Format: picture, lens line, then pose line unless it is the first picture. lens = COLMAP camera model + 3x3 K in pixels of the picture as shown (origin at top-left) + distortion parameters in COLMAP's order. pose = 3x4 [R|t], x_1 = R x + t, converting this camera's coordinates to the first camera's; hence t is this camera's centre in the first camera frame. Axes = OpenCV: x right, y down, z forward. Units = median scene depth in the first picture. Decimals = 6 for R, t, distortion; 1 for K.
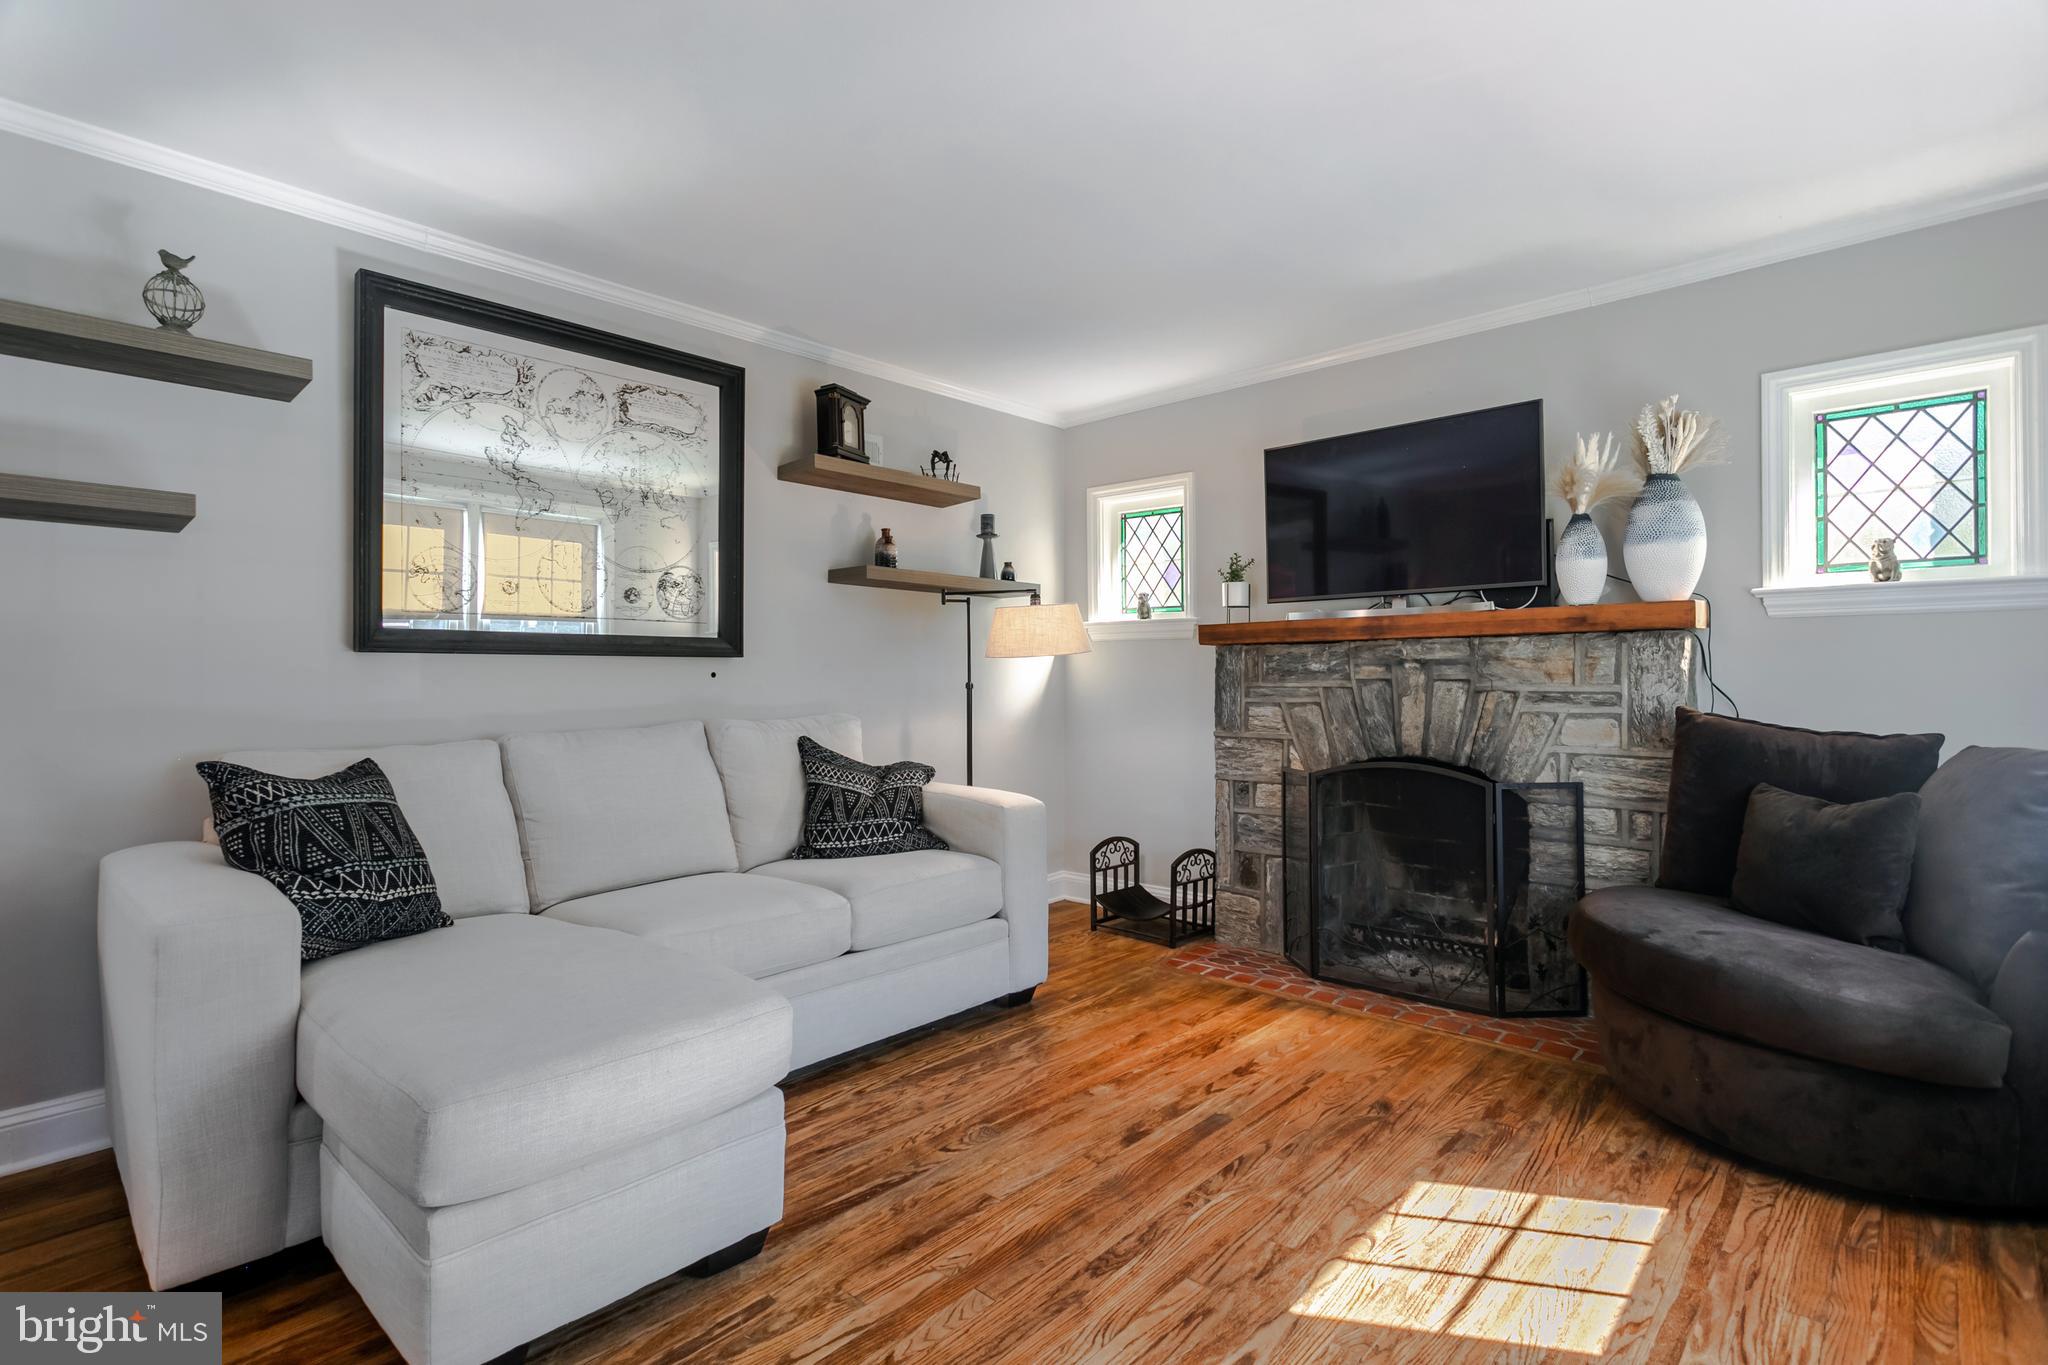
lens RADIAL K [[970.8, 0, 958.1], [0, 970.8, 676.9], [0, 0, 1]] dist [0.000172, 0.000044]
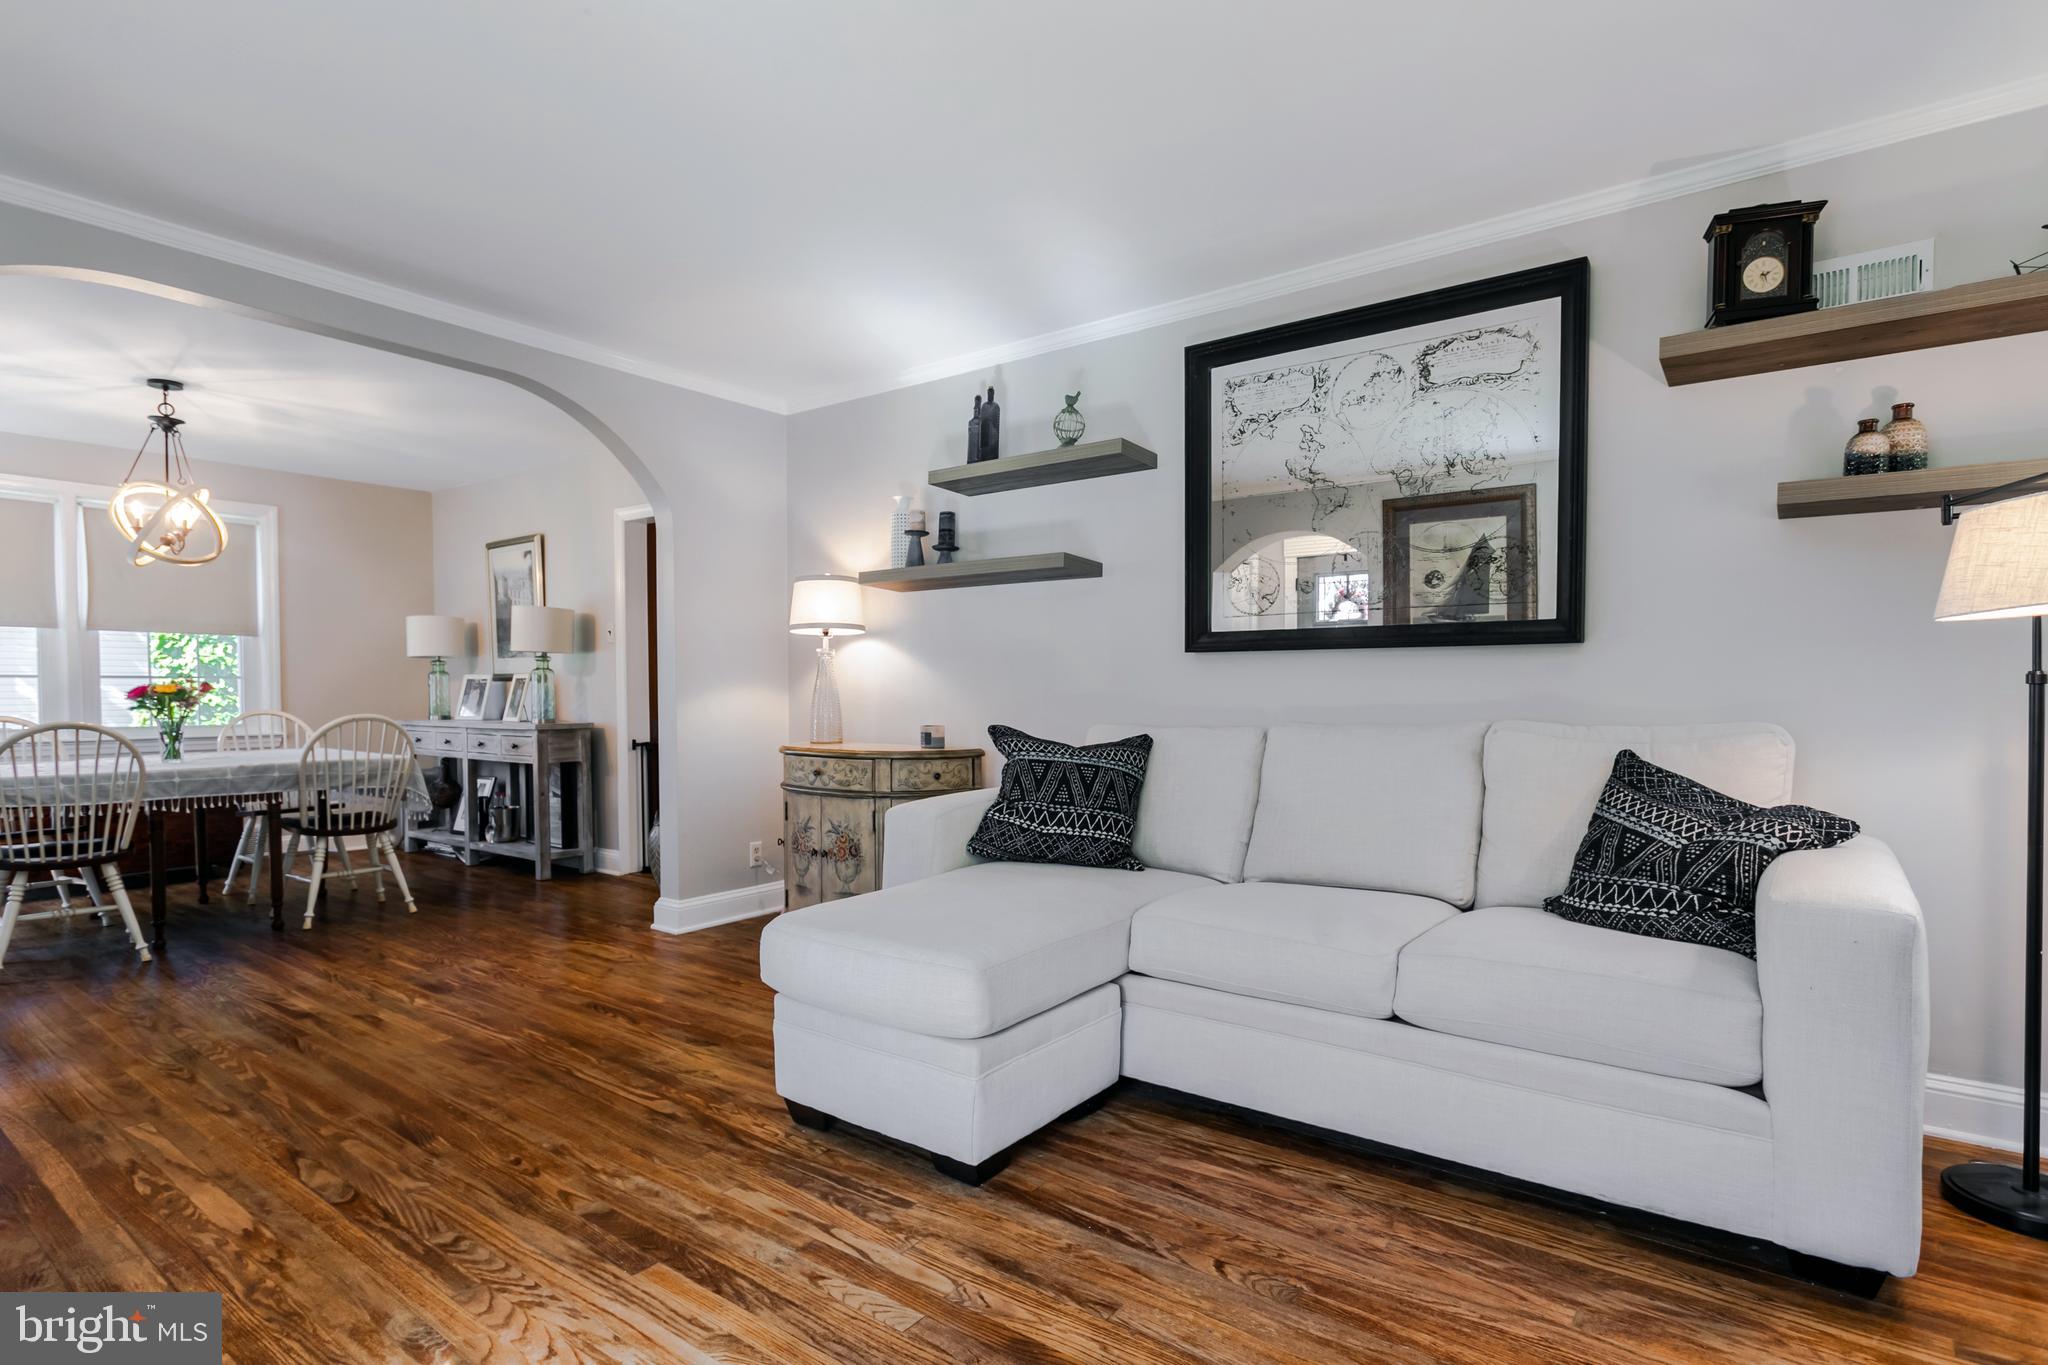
lens RADIAL K [[994.8, 0, 1136.0], [0, 994.8, 721.7], [0, 0, 1]] dist [0.000690, 0.000226]
pose [[0.189734, 0.032124, -0.981310, 0.521251], [0.001483, 0.999454, 0.033005, 0.017356], [0.981834, -0.007717, 0.189583, 0.550019]]
